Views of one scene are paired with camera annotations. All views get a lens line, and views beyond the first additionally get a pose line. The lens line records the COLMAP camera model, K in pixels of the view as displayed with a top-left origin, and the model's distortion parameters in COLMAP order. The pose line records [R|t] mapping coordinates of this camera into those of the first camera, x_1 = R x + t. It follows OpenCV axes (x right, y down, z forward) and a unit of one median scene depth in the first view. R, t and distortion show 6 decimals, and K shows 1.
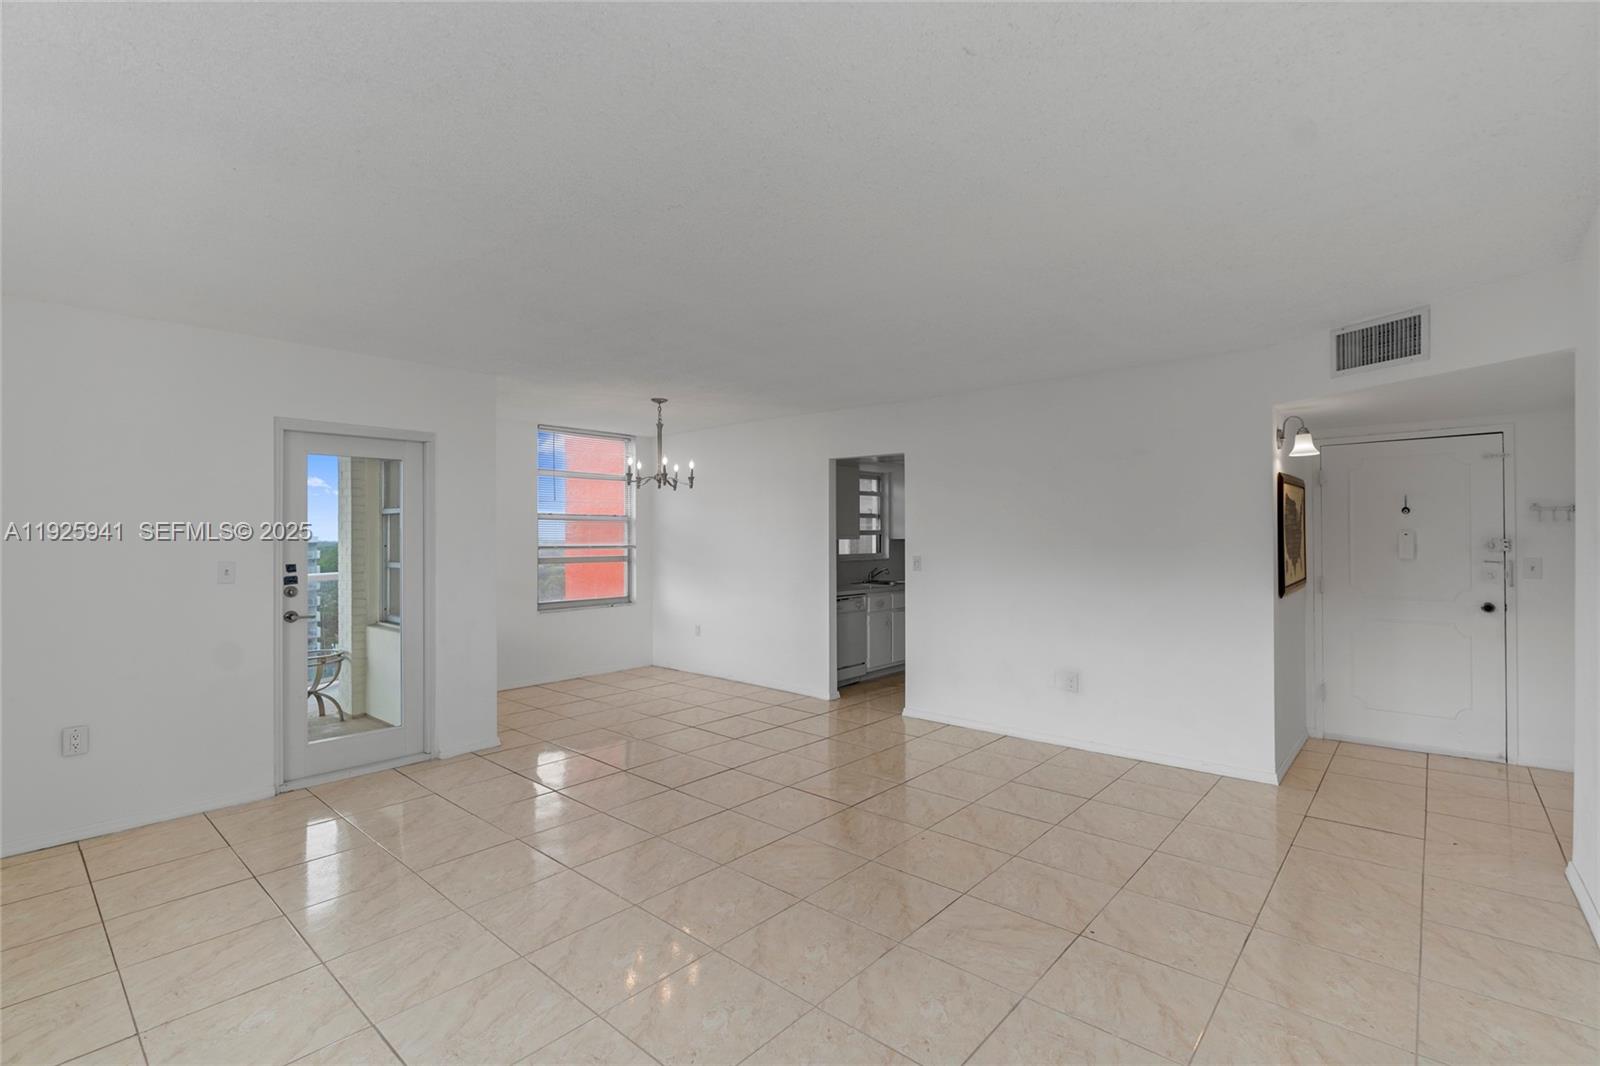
lens RADIAL K [[724.9, 0, 799.9], [0, 724.9, 537.7], [0, 0, 1]] dist [-0.009787, 0.003413]
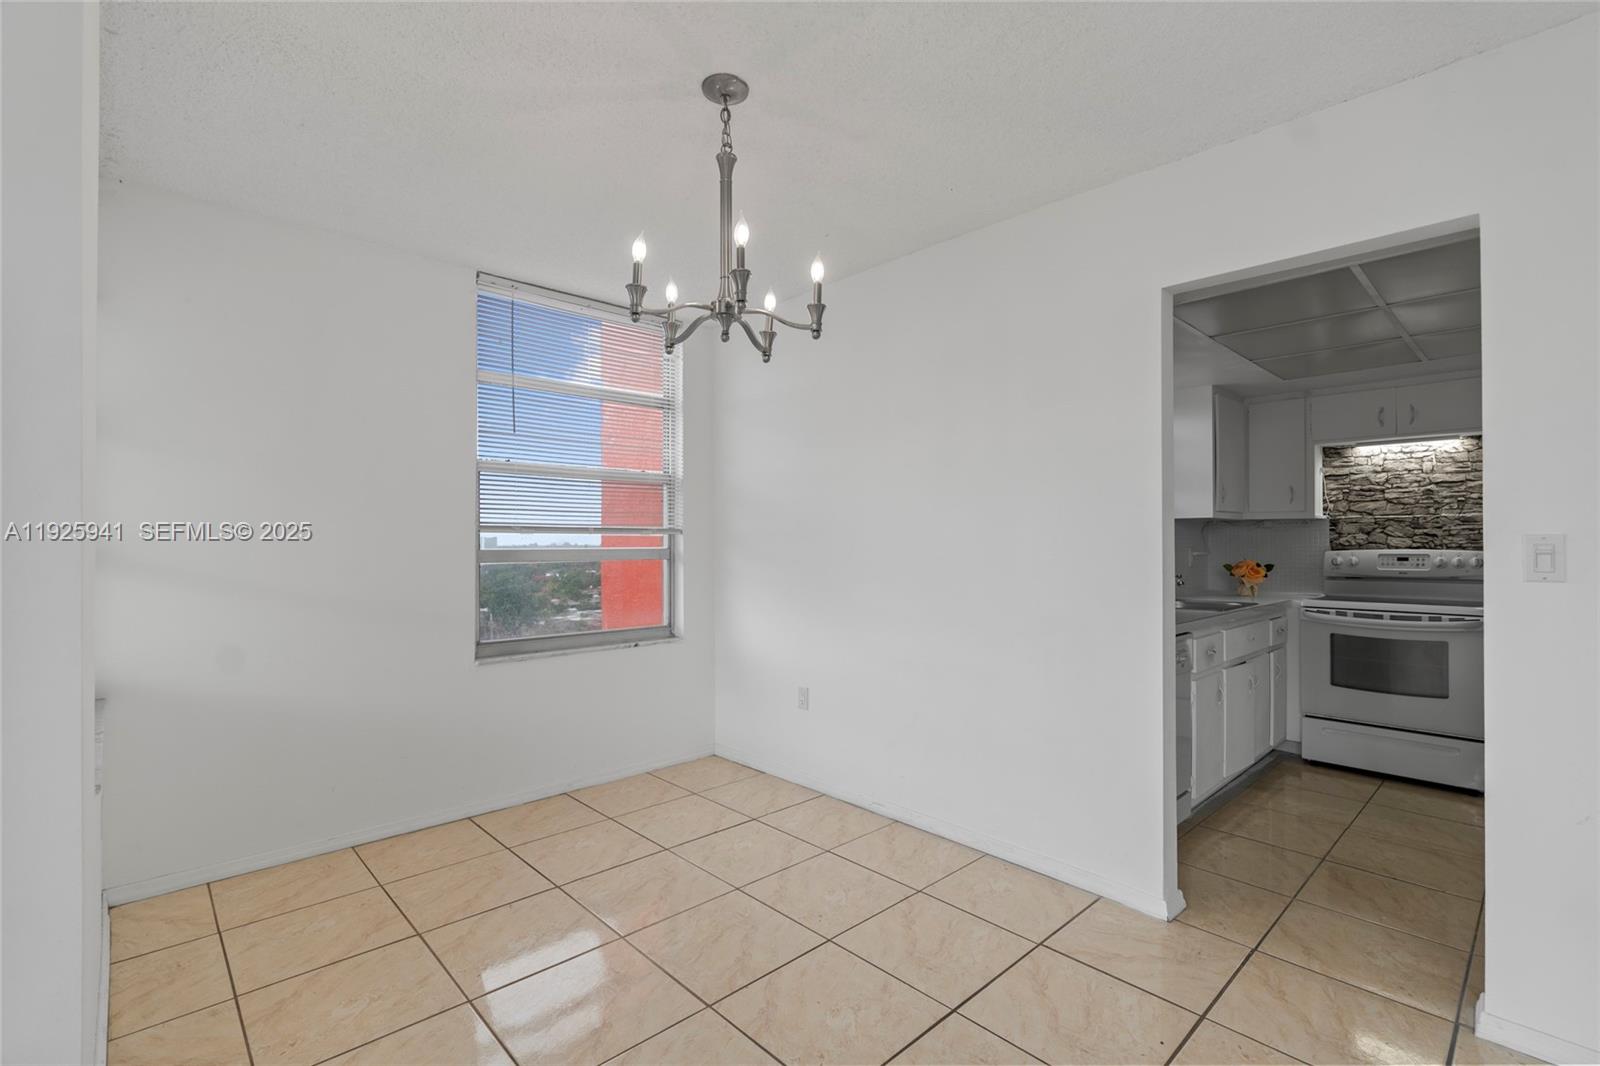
lens RADIAL K [[724.9, 0, 797.8], [0, 724.9, 538.2], [0, 0, 1]] dist [-0.009787, 0.003413]
pose [[0.995156, -0.000182, -0.098305, -0.101590], [-0.000484, 0.999977, -0.006756, 0.023302], [0.098304, 0.006771, 0.995133, 0.534974]]
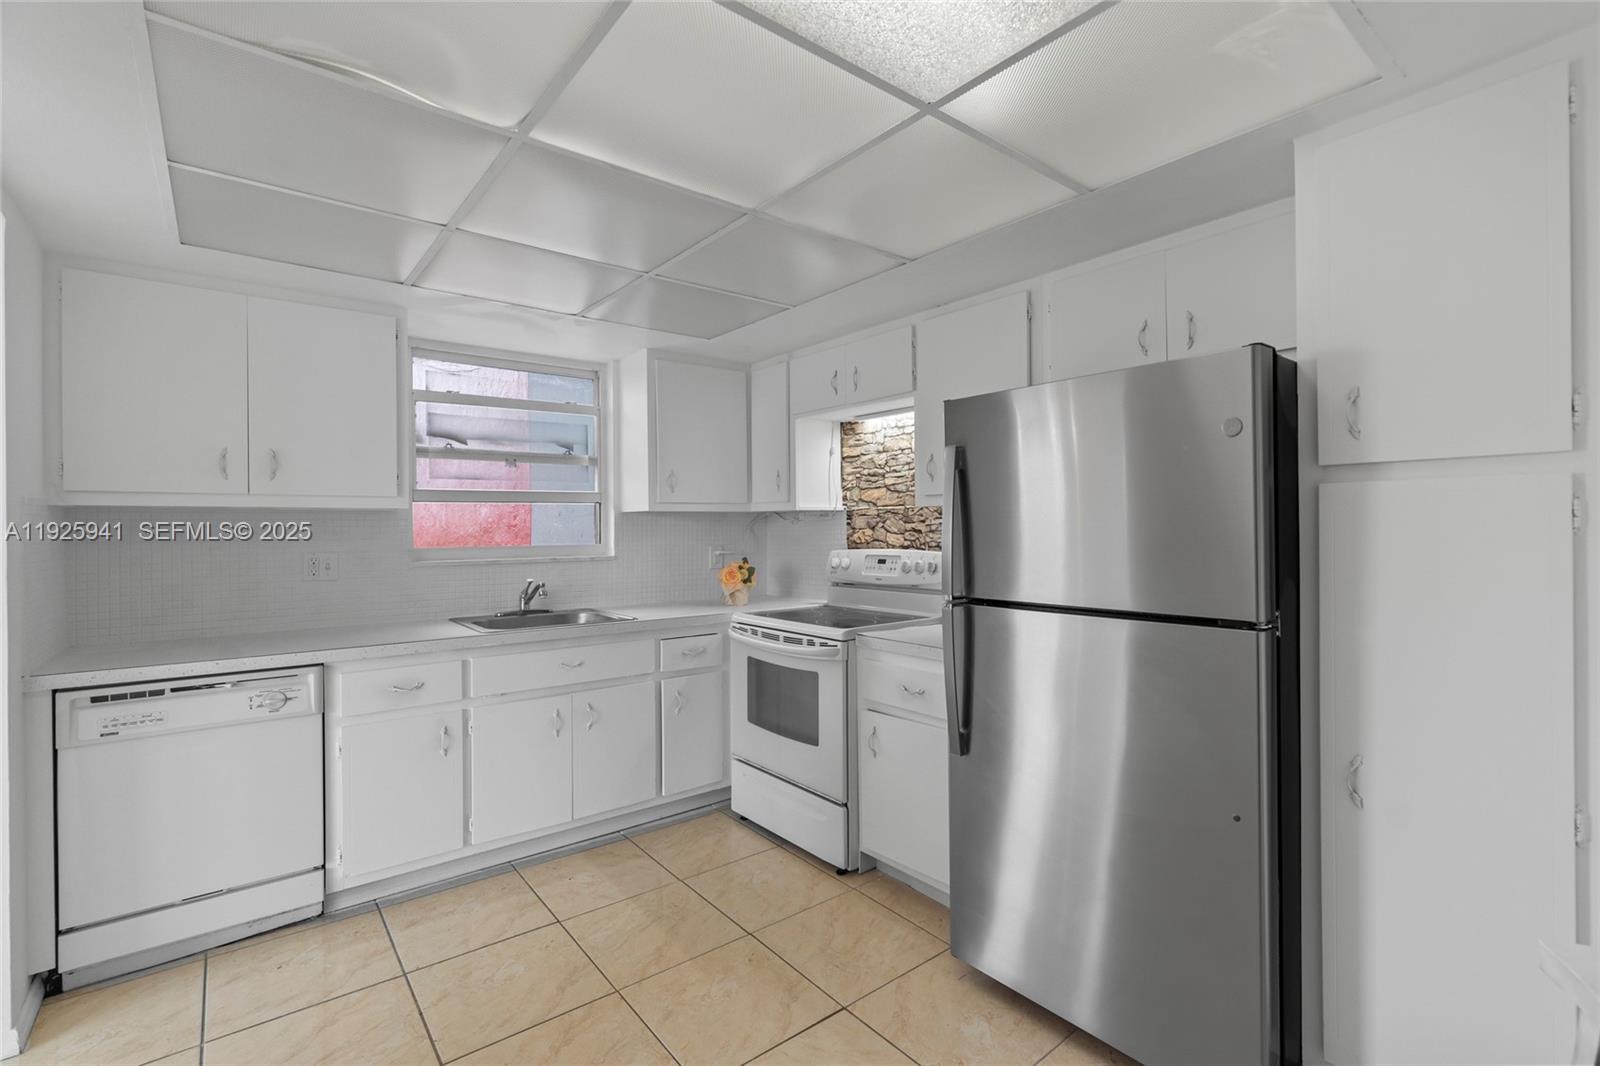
lens RADIAL K [[724.9, 0, 803.0], [0, 724.9, 530.1], [0, 0, 1]] dist [-0.009787, 0.003413]
pose [[0.984314, -0.005351, -0.176342, 0.371227], [0.006045, 0.999976, 0.003398, 0.013771], [0.176319, -0.004411, 0.984323, 0.700217]]
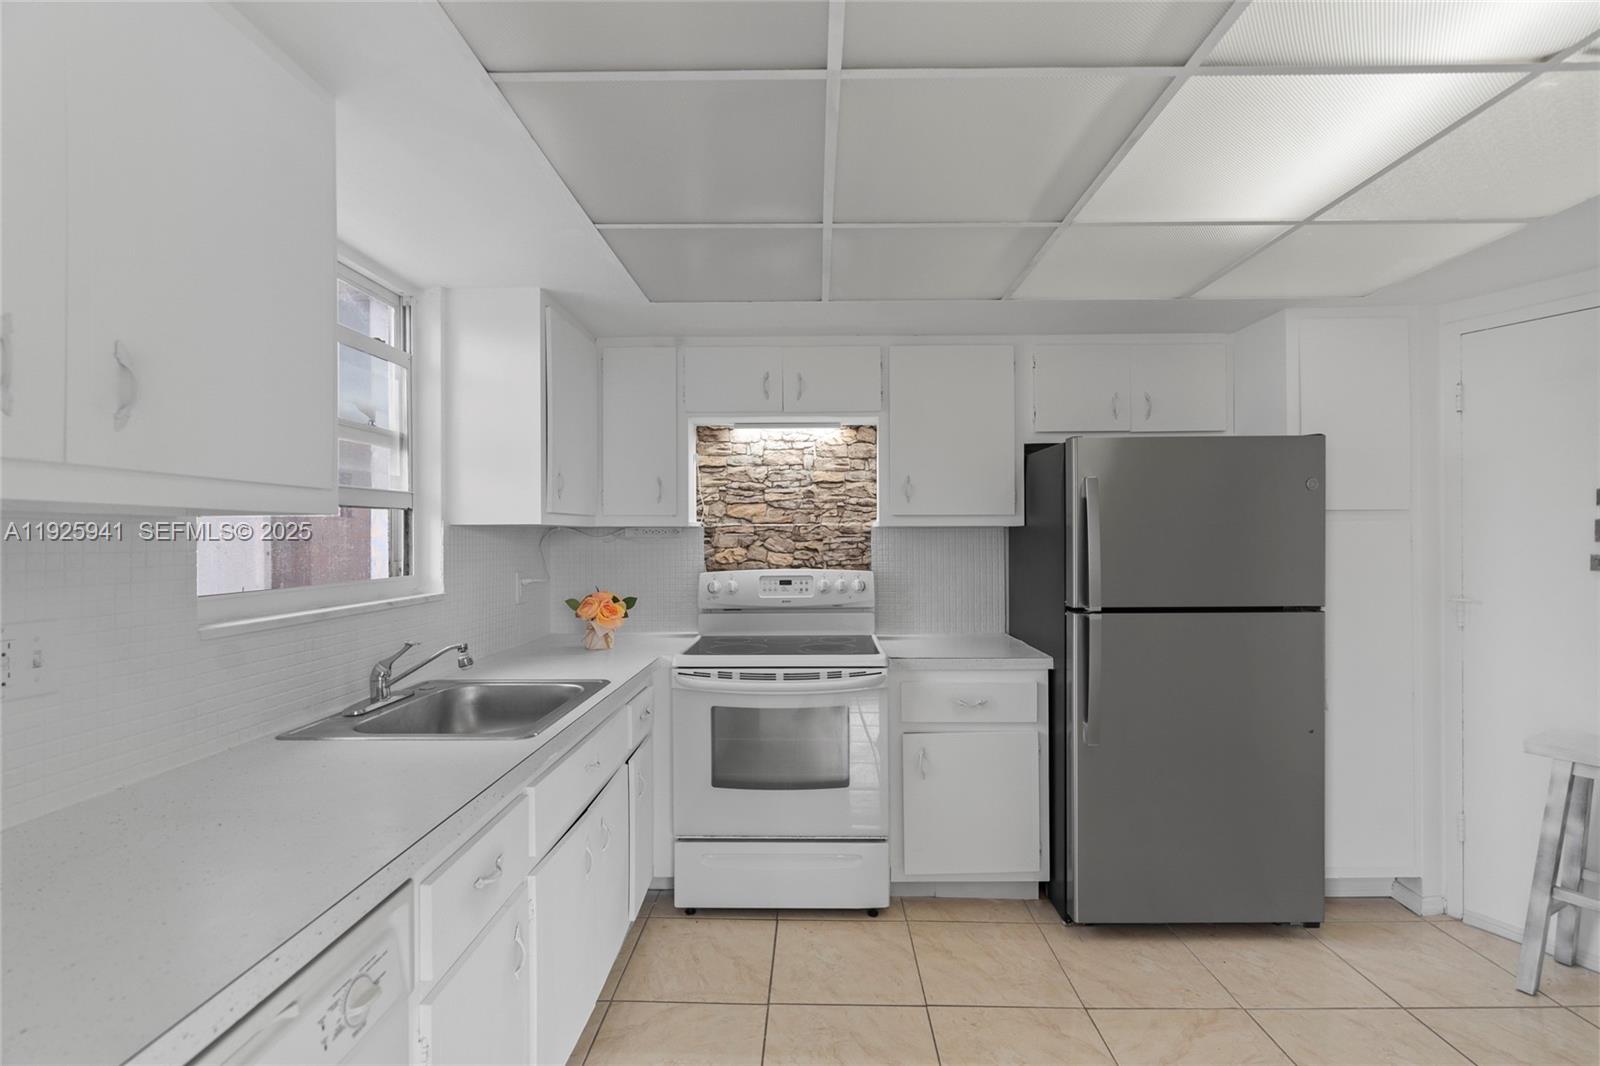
lens RADIAL K [[724.9, 0, 804.8], [0, 724.9, 536.8], [0, 0, 1]] dist [-0.009787, 0.003413]
pose [[0.763310, -0.002364, 0.646028, 0.057900], [0.004283, 0.999990, -0.001401, 0.008735], [-0.646018, 0.003836, 0.763312, 0.828635]]
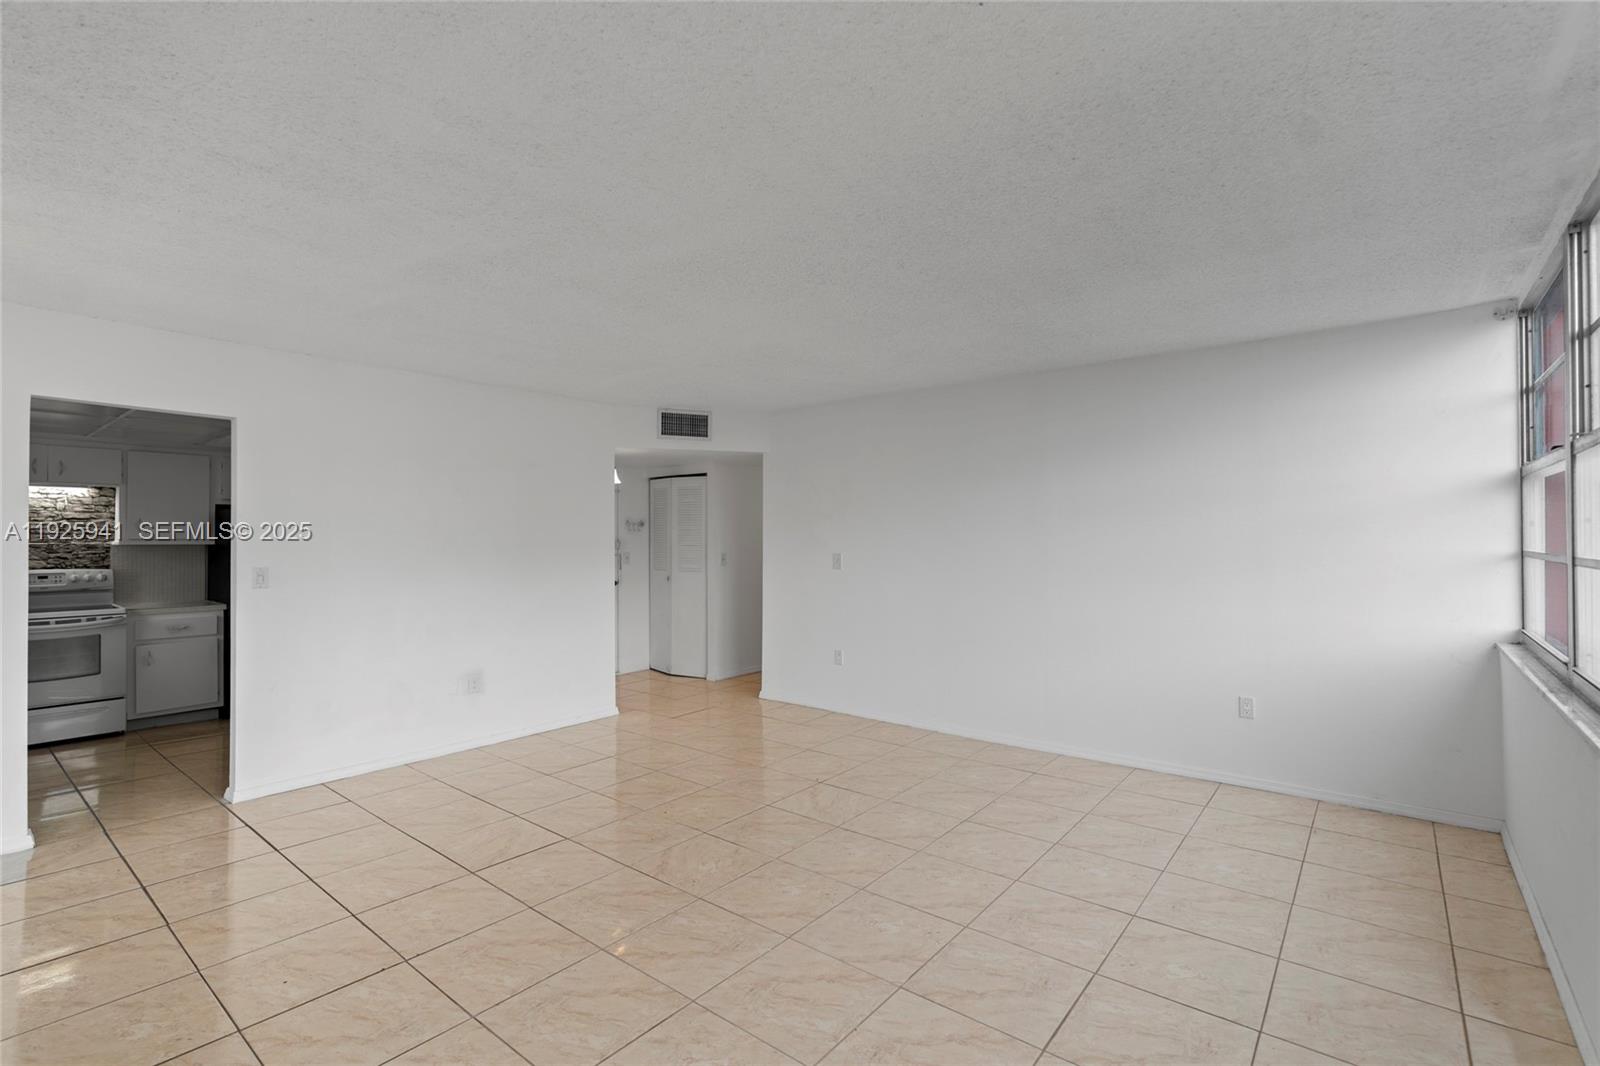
lens RADIAL K [[724.9, 0, 805.2], [0, 724.9, 526.4], [0, 0, 1]] dist [-0.009787, 0.003413]
pose [[-0.040741, 0.018511, 0.998998, -0.458615], [0.005426, 0.999818, -0.018305, 0.000575], [-0.999155, 0.004675, -0.040834, 0.401435]]
